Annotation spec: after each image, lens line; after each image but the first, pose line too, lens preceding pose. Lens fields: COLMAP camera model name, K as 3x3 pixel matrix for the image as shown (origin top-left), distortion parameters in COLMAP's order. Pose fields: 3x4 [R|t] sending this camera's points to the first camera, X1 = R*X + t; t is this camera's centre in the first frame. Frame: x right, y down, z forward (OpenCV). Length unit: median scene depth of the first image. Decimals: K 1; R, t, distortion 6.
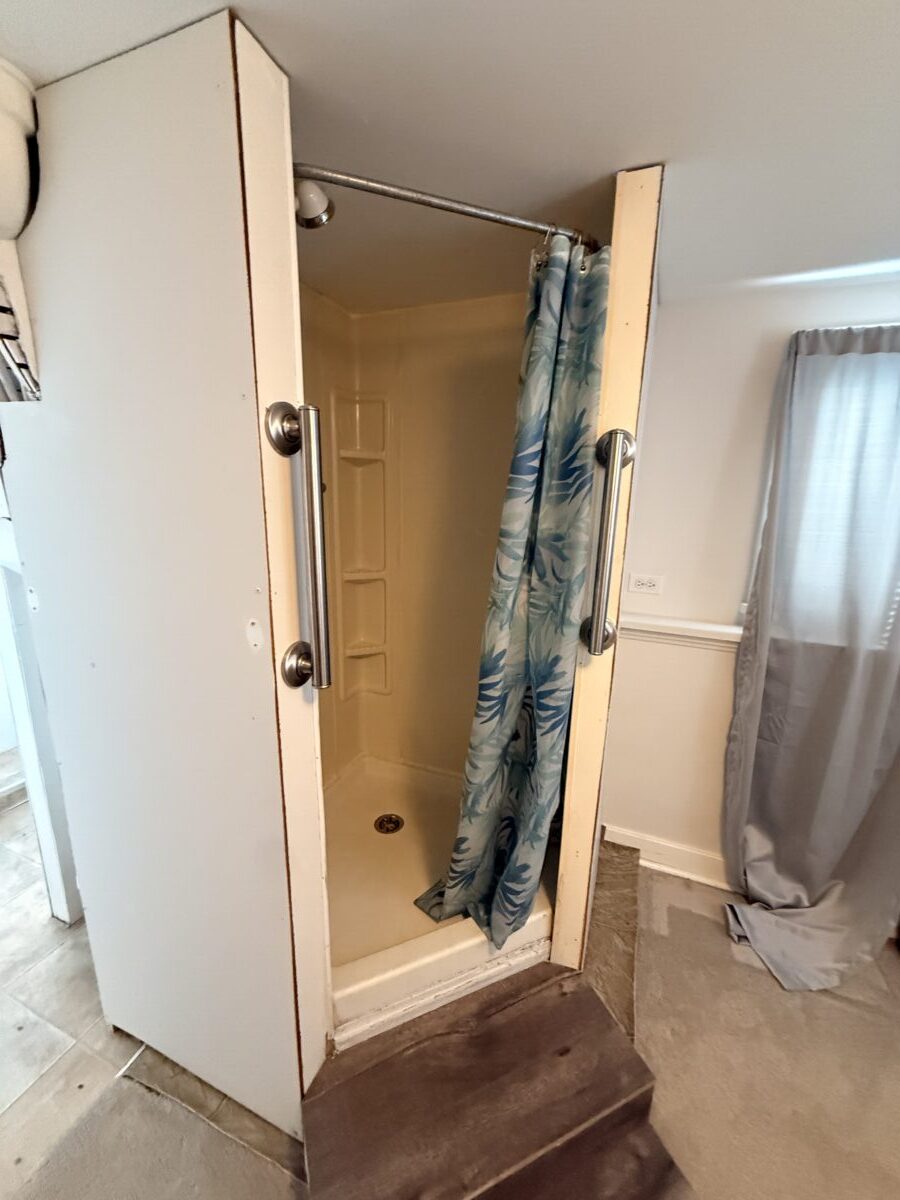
lens RADIAL K [[478.3, 0, 453.3], [0, 478.3, 595.4], [0, 0, 1]] dist [-0.001000, -0.000194]
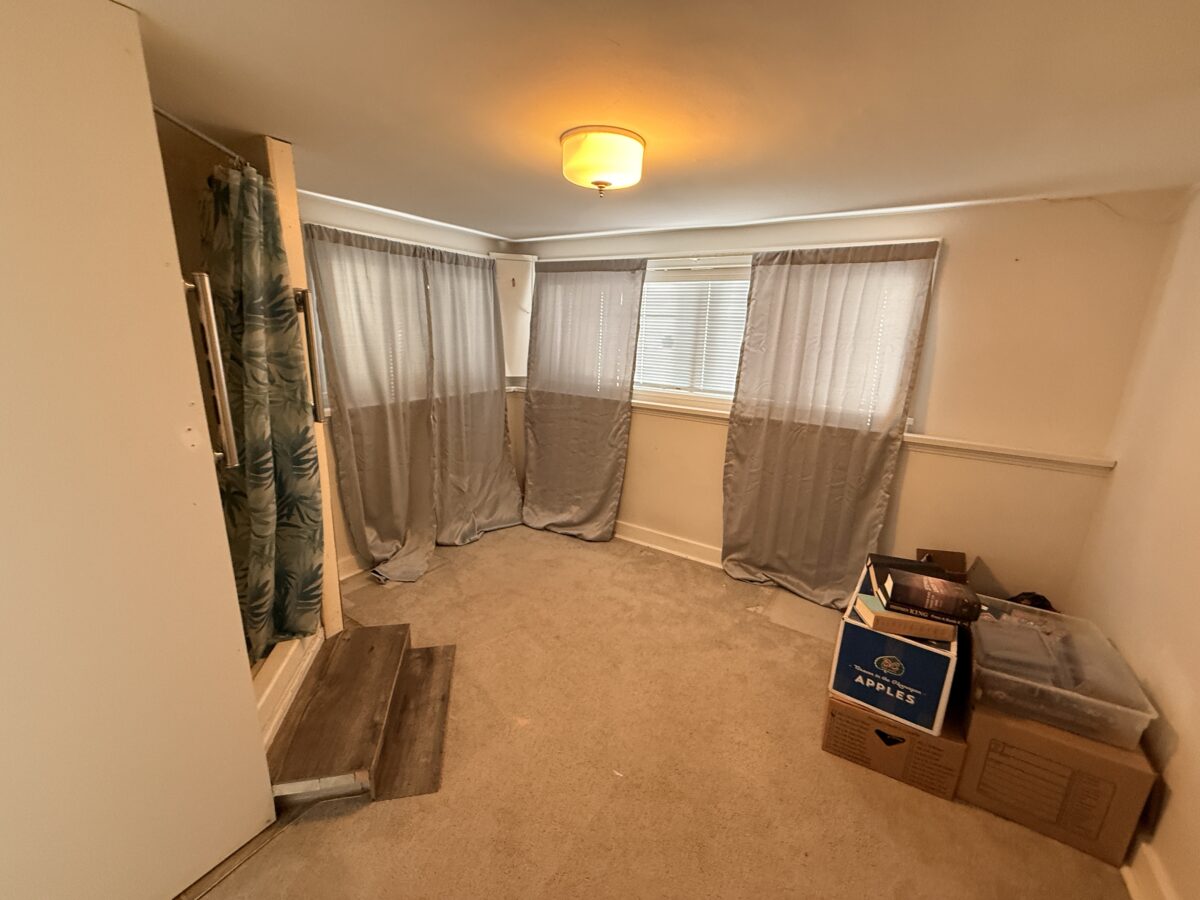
lens RADIAL K [[478.3, 0, 599.2], [0, 478.3, 448.2], [0, 0, 1]] dist [-0.001000, -0.000194]
pose [[0.190333, -0.257947, 0.947226, -0.957101], [0.190637, 0.956209, 0.222087, 0.019563], [-0.963032, 0.138306, 0.231172, -0.273857]]
